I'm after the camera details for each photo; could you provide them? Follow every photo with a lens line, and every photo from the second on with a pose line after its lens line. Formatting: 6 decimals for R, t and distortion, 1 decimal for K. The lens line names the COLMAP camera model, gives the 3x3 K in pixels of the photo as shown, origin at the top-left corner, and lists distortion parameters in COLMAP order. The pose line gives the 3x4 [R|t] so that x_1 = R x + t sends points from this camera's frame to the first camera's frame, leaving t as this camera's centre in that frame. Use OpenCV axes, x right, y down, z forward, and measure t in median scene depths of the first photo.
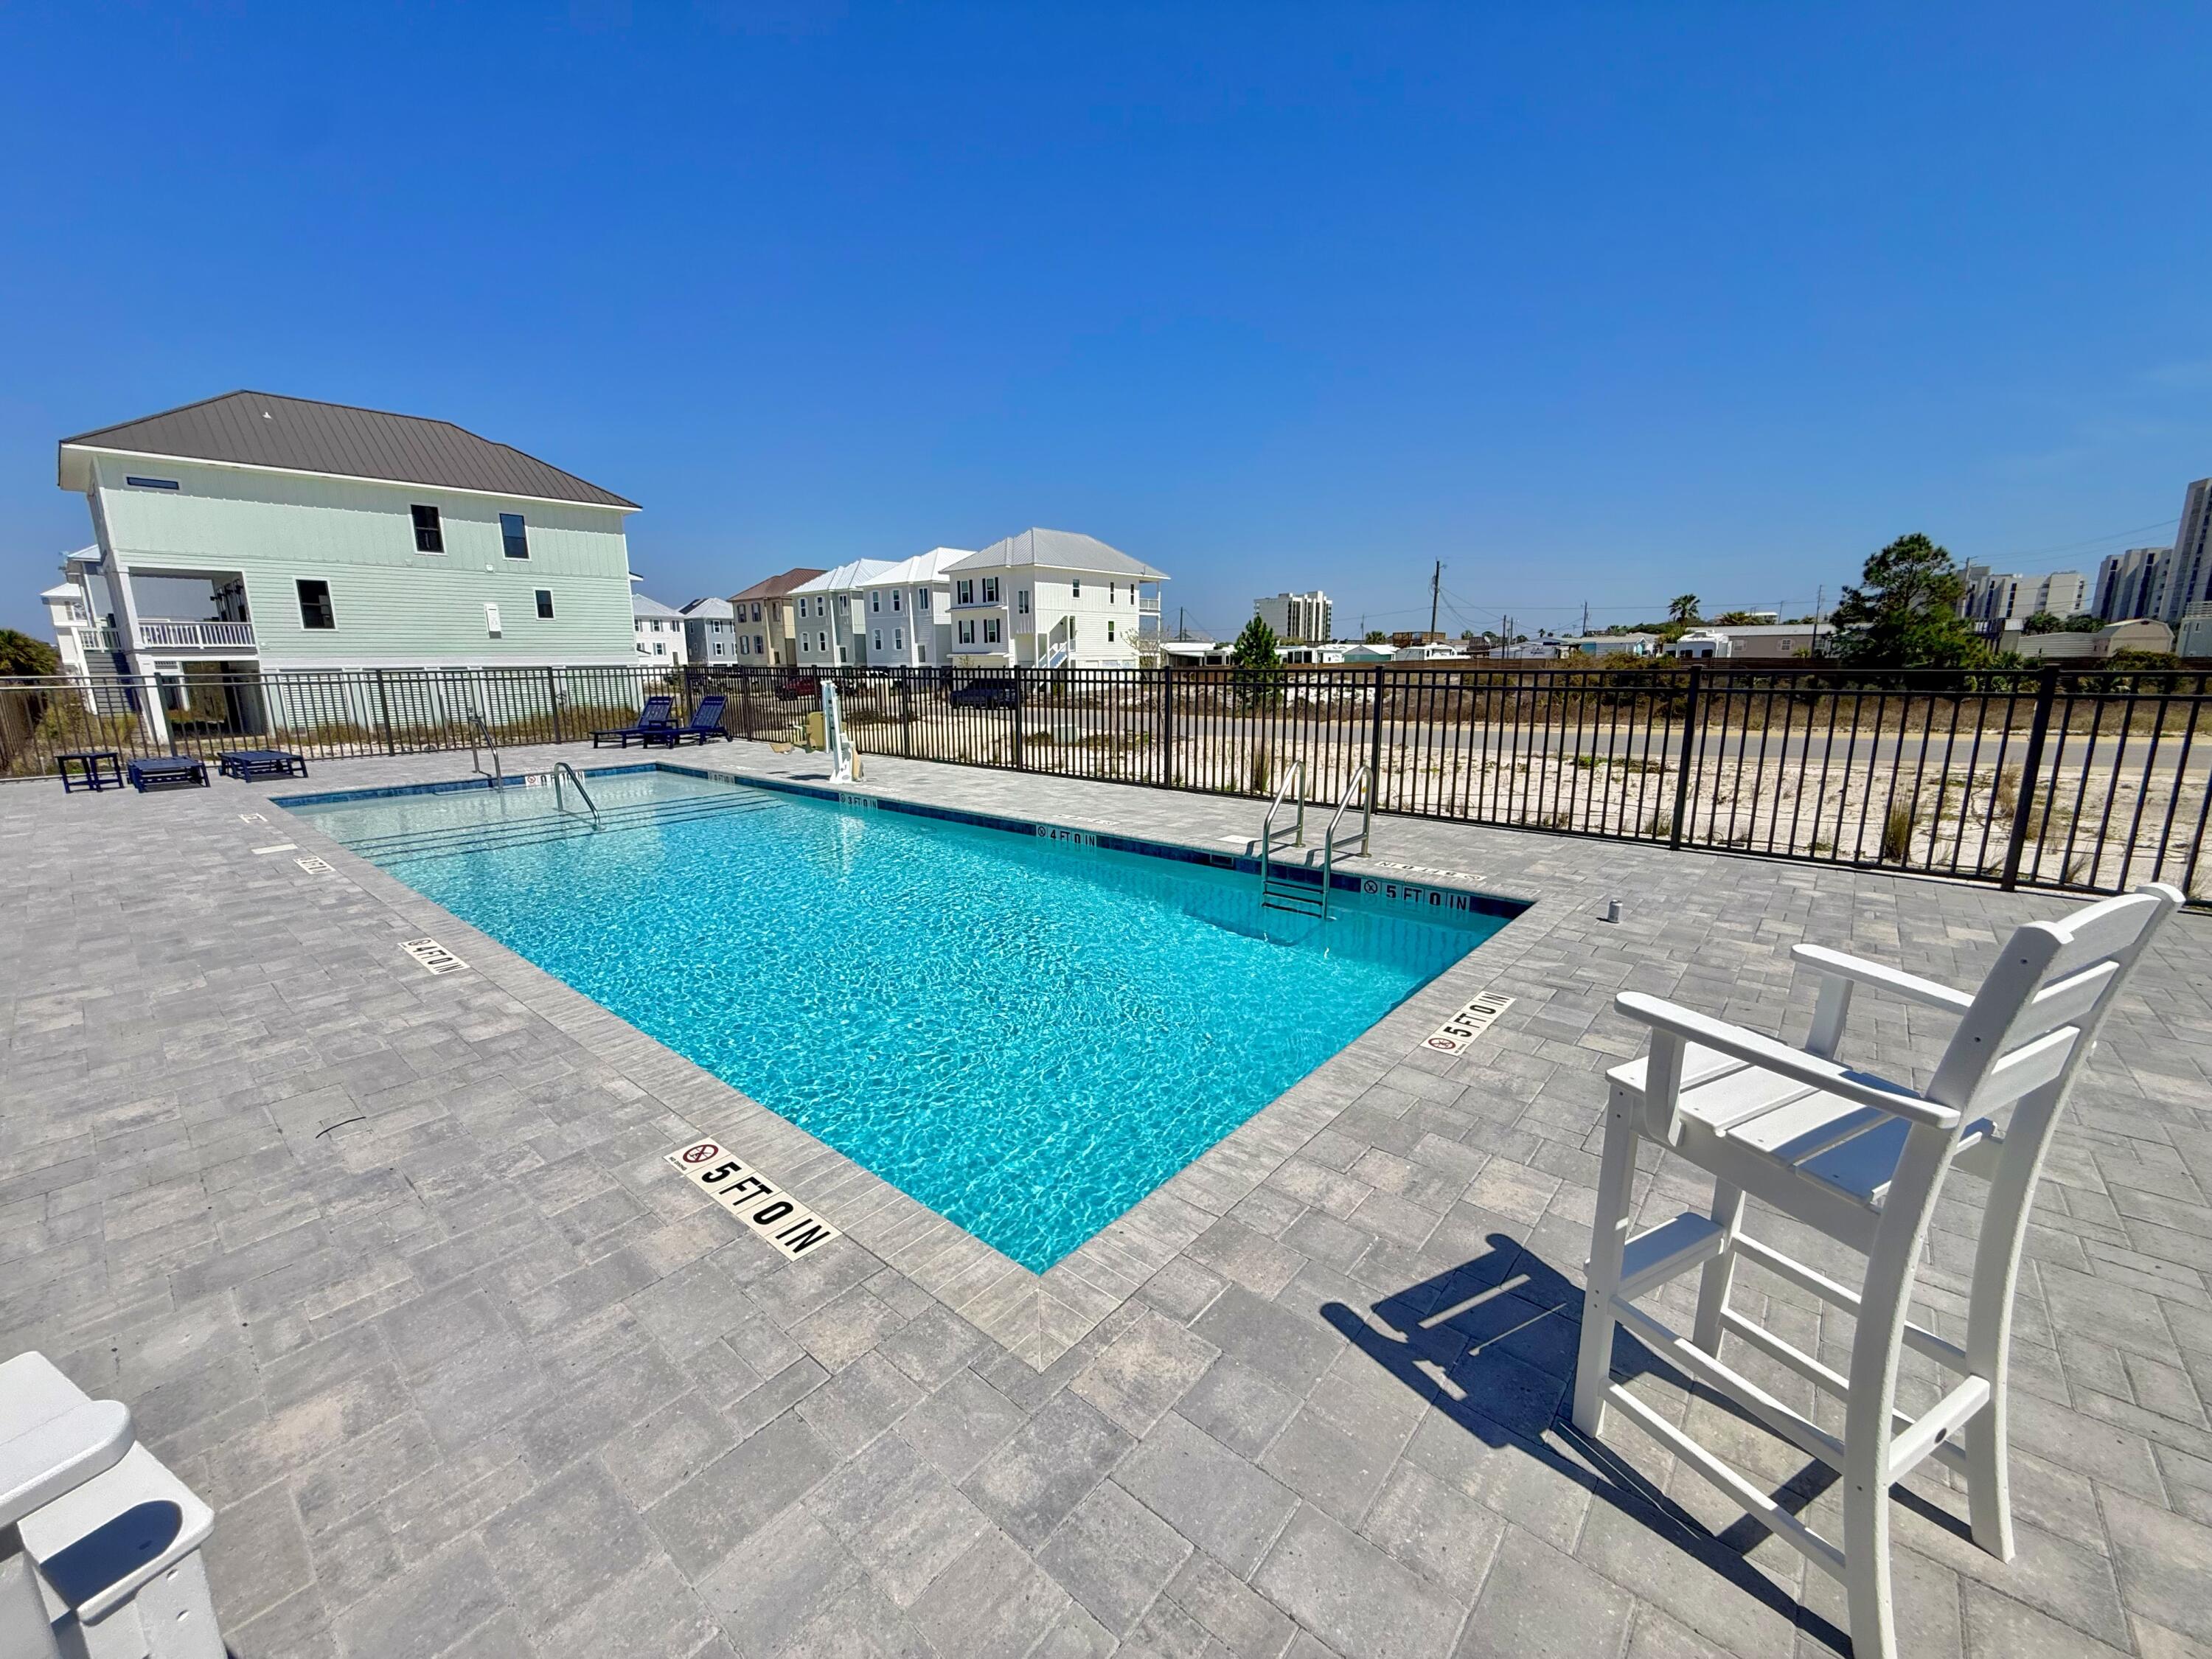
lens RADIAL K [[883.7, 0, 1102.3], [0, 883.7, 832.4], [0, 0, 1]] dist [0.000449, 0.000309]
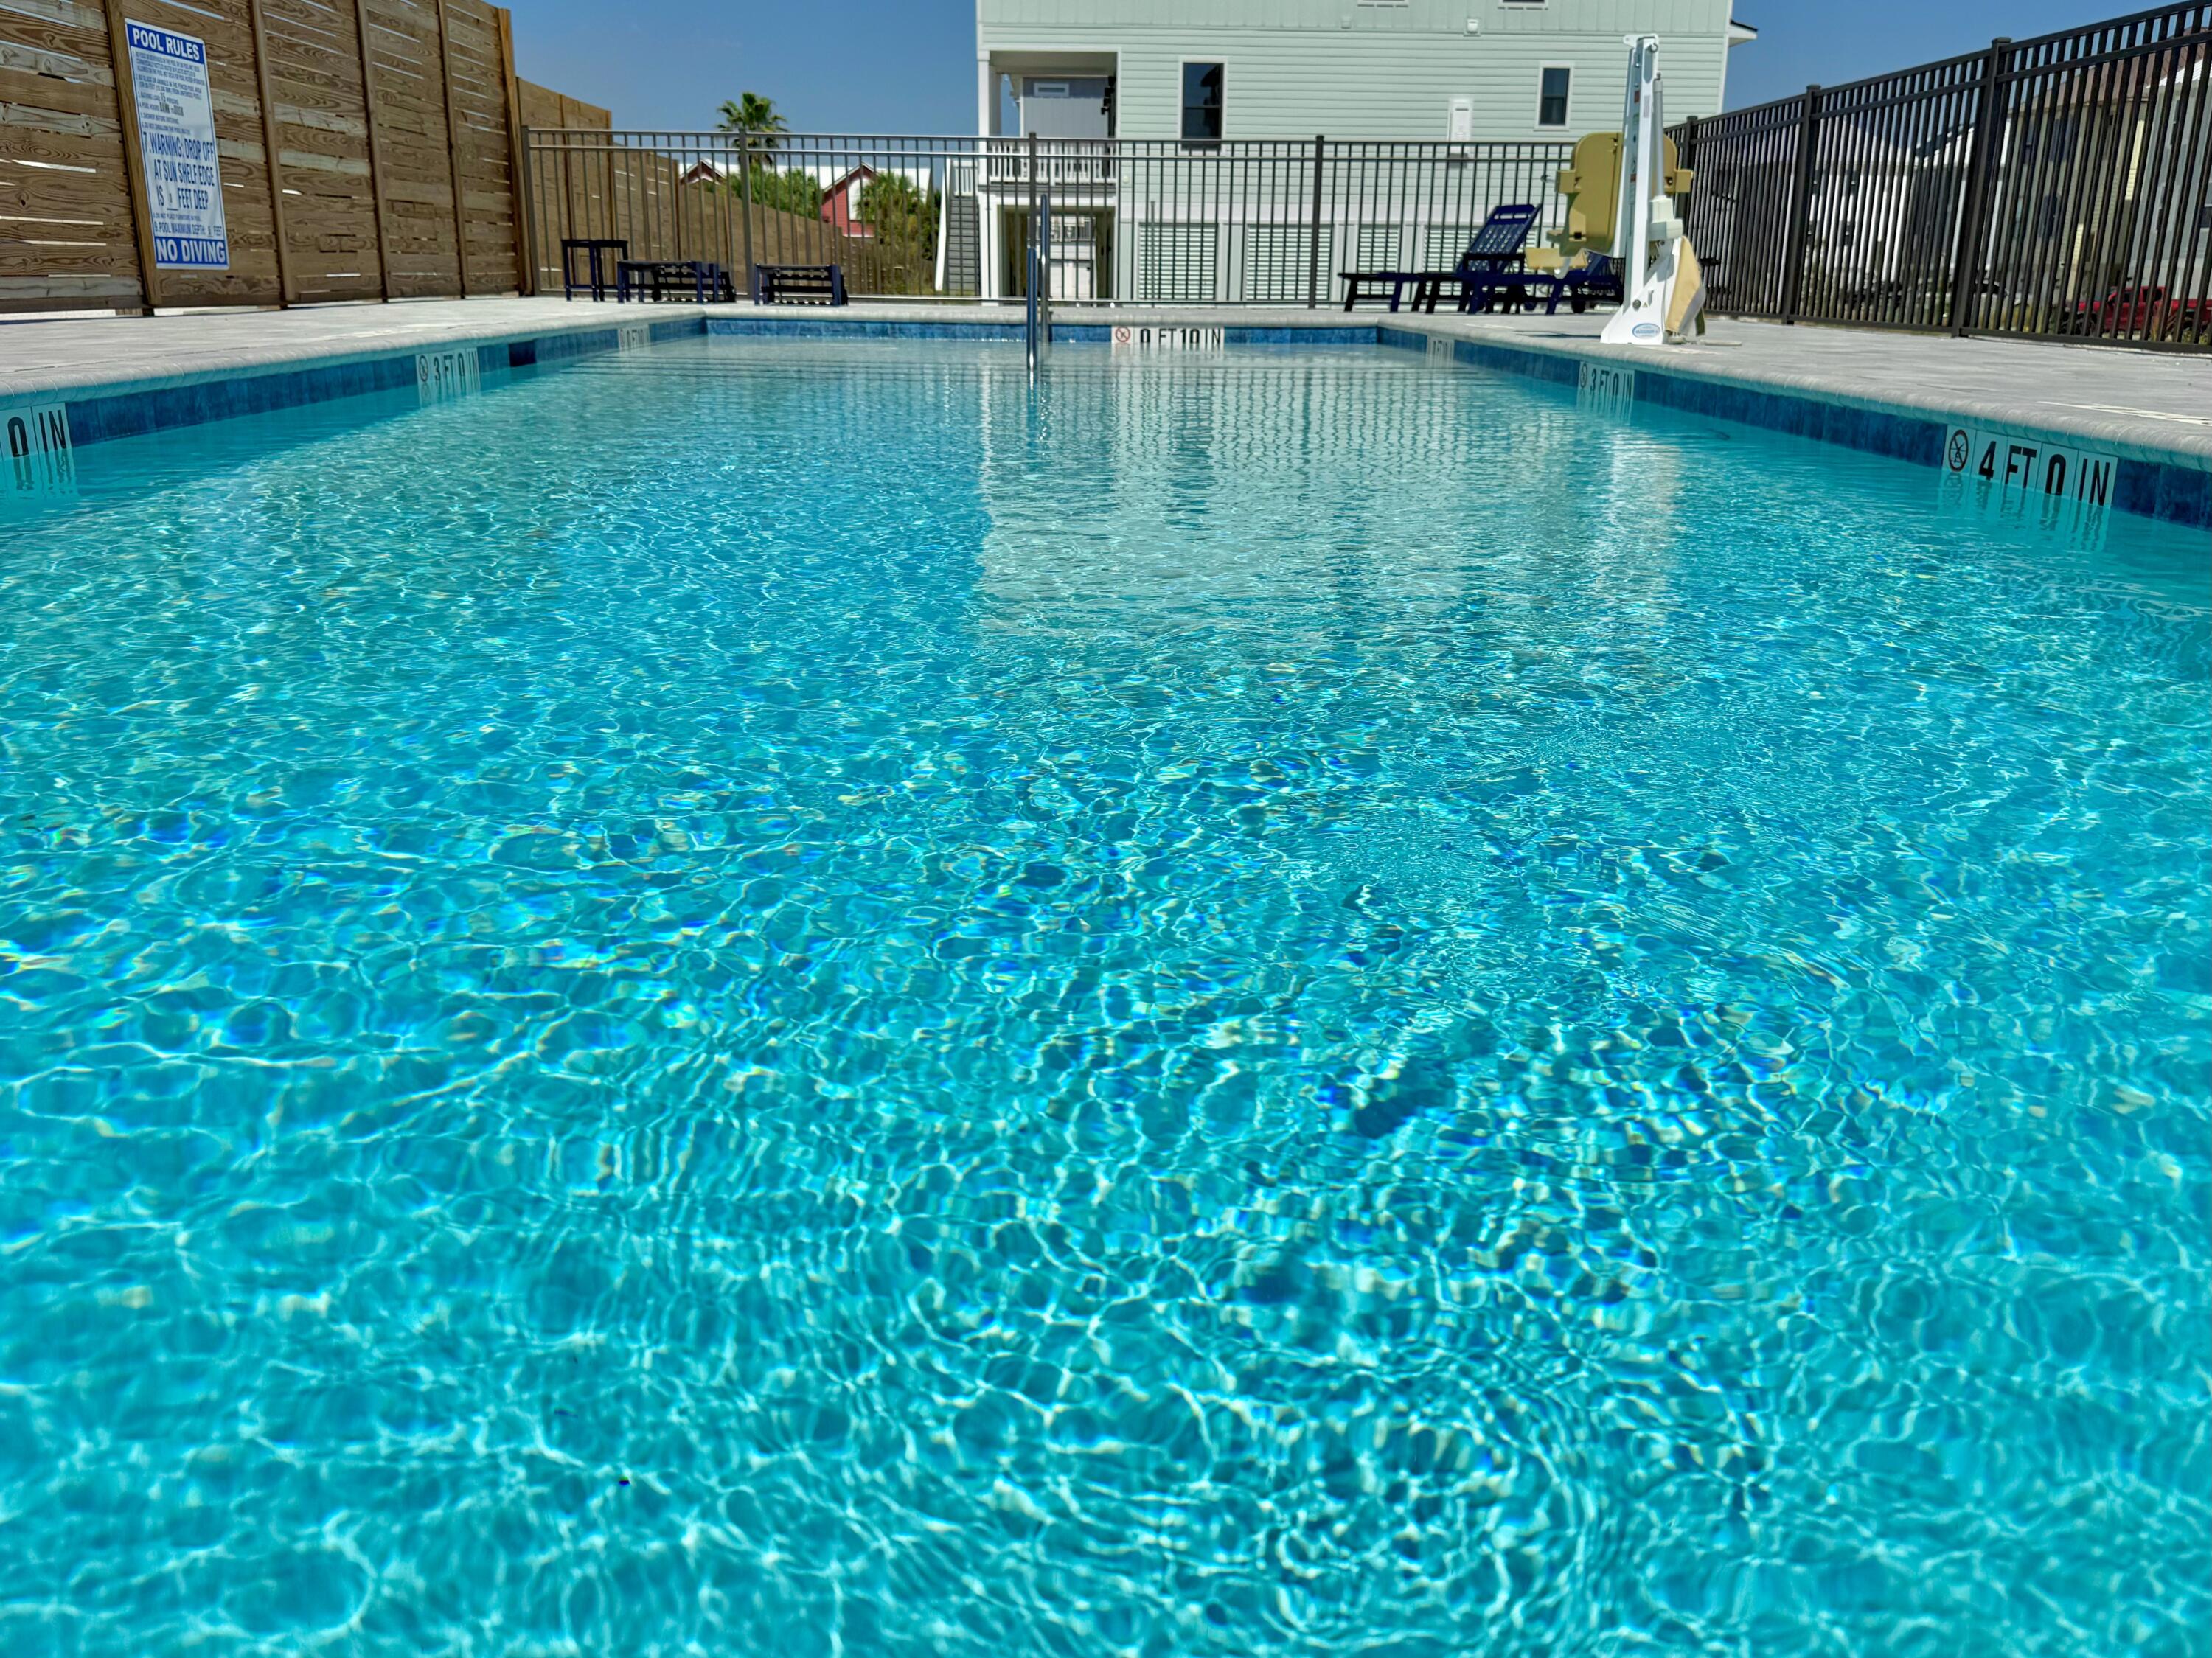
lens RADIAL K [[1849.6, 0, 1117.3], [0, 1849.6, 842.1], [0, 0, 1]] dist [0.050832, -0.076396]
pose [[0.673314, 0.233453, -0.701533, 0.210612], [-0.161160, 0.972368, 0.168903, 0.070145], [0.721579, -0.000666, 0.692332, 0.554360]]
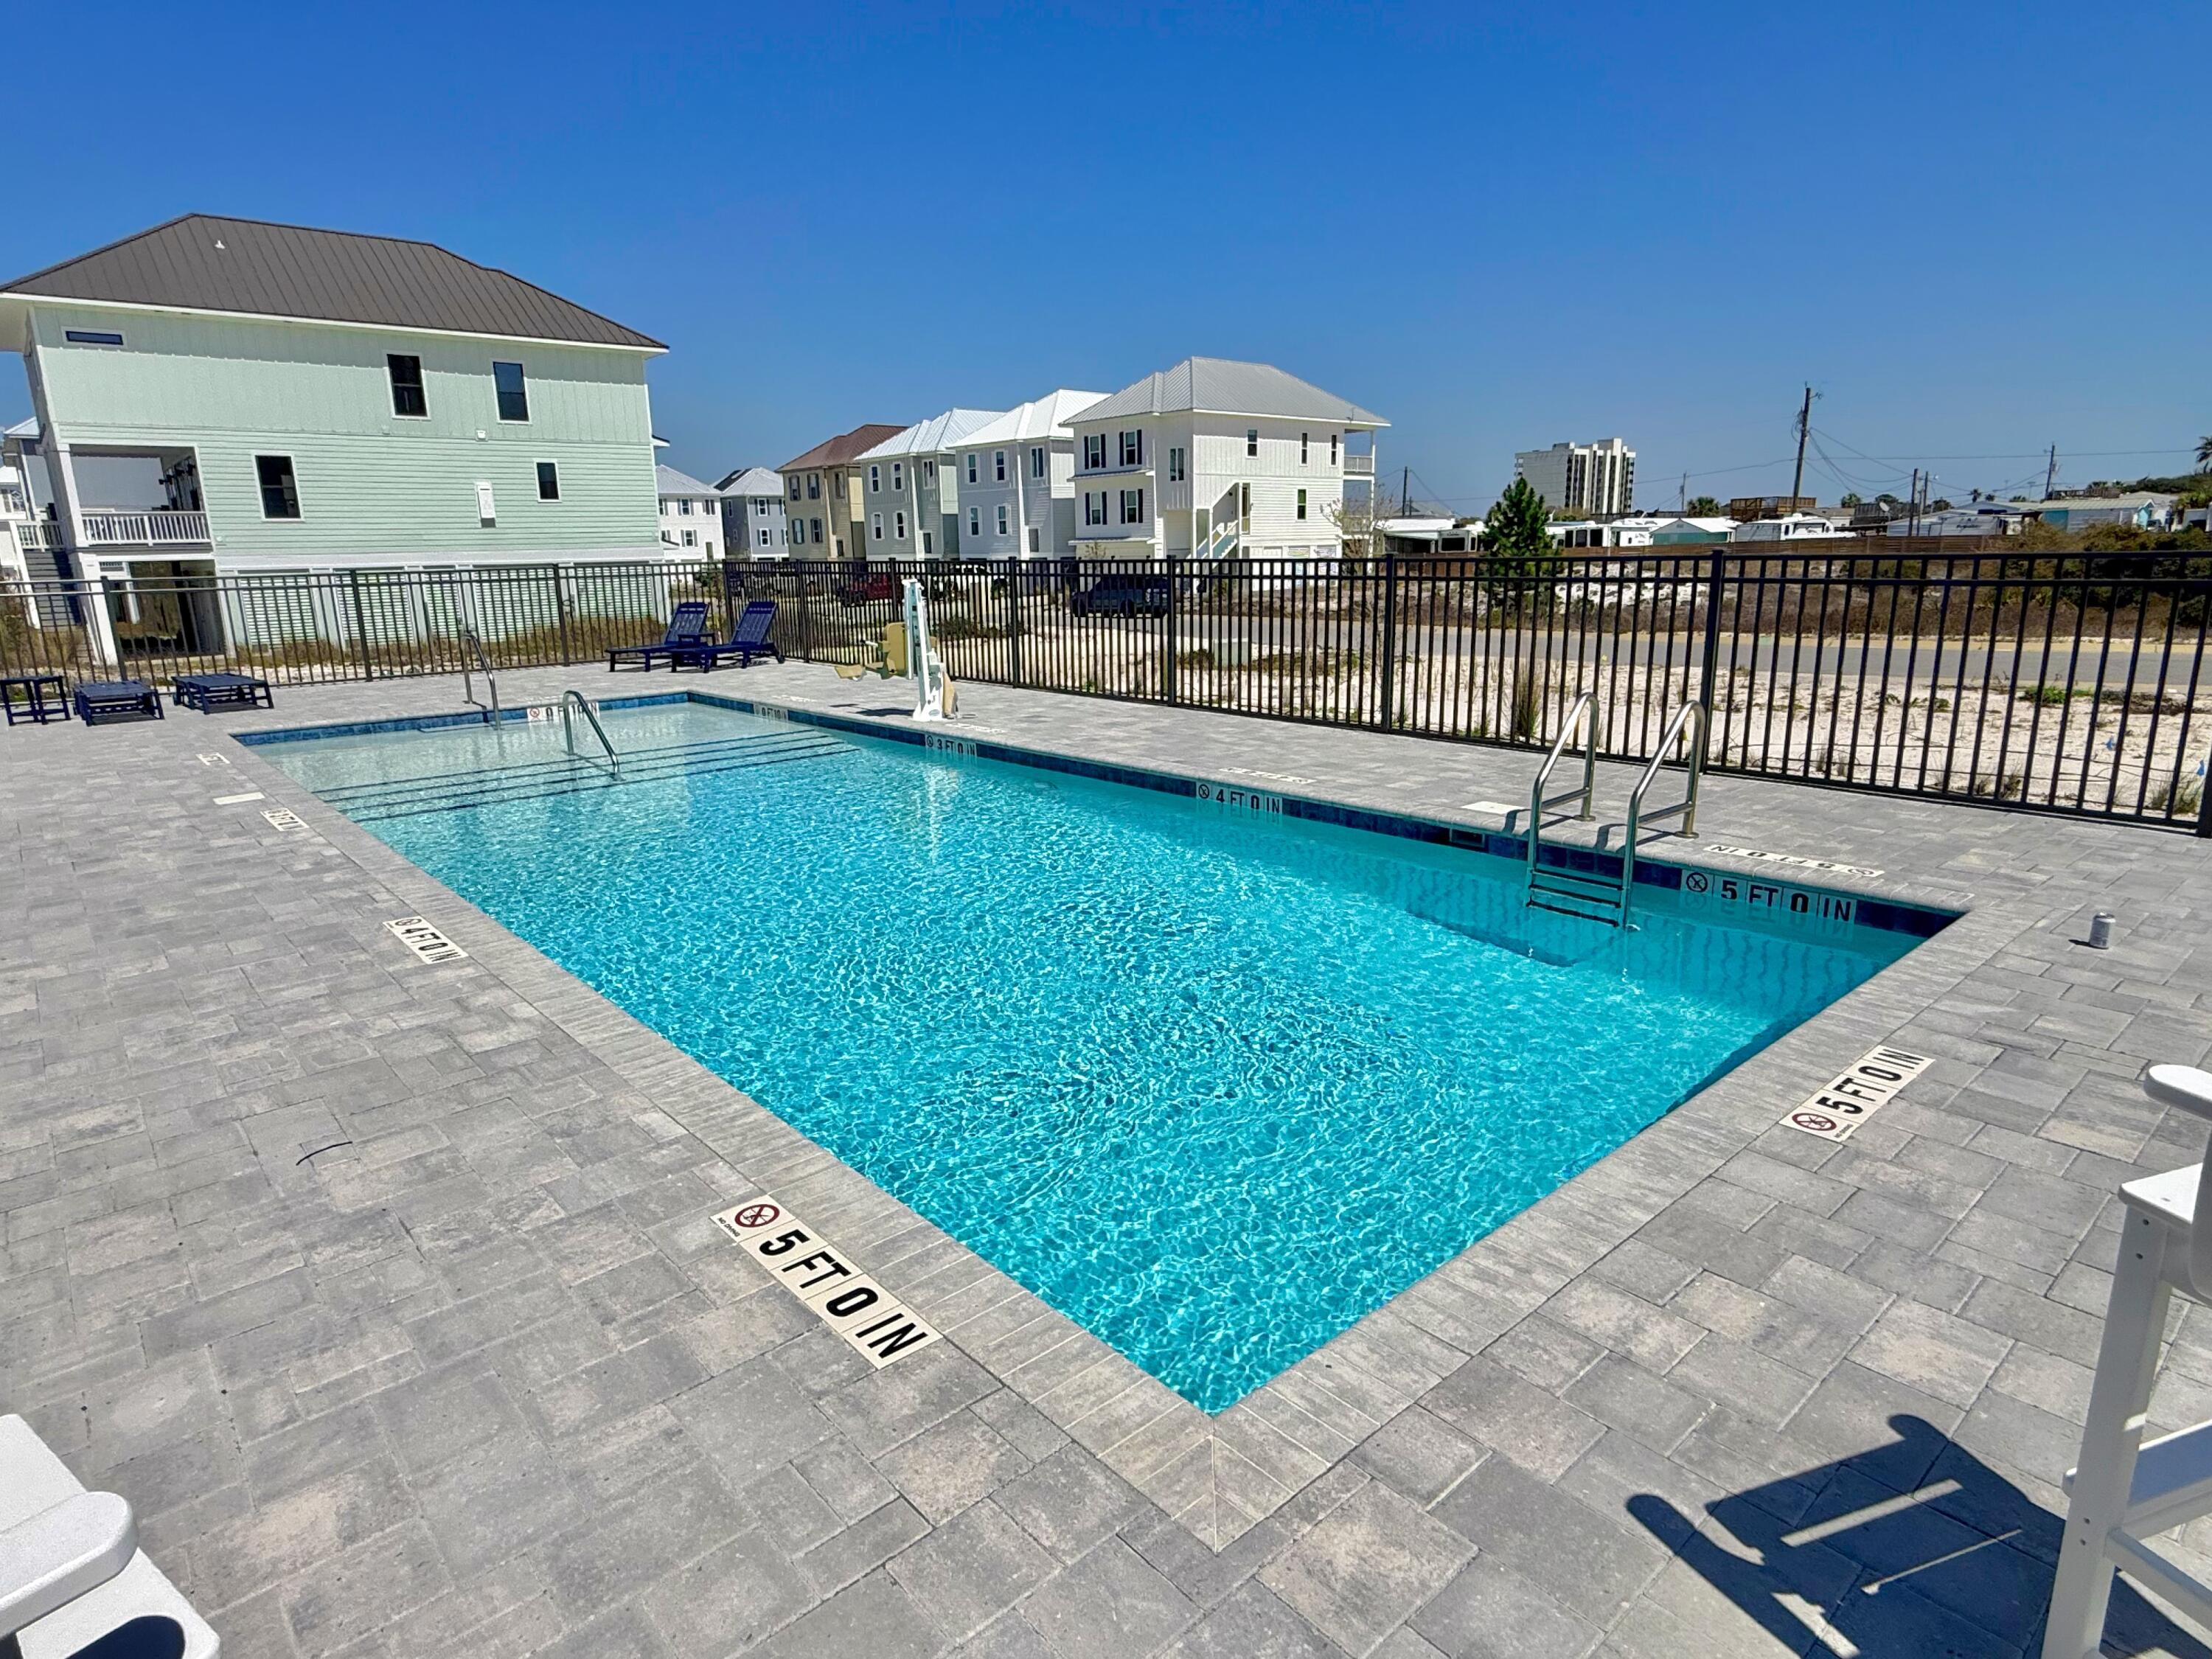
lens RADIAL K [[1244.1, 0, 1102.5], [0, 1244.1, 836.2], [0, 0, 1]] dist [-0.001509, 0.003110]
pose [[0.989651, 0.020845, -0.141970, -0.008387], [-0.015760, 0.999197, 0.036851, -0.000752], [0.142624, -0.034232, 0.989185, 0.003400]]
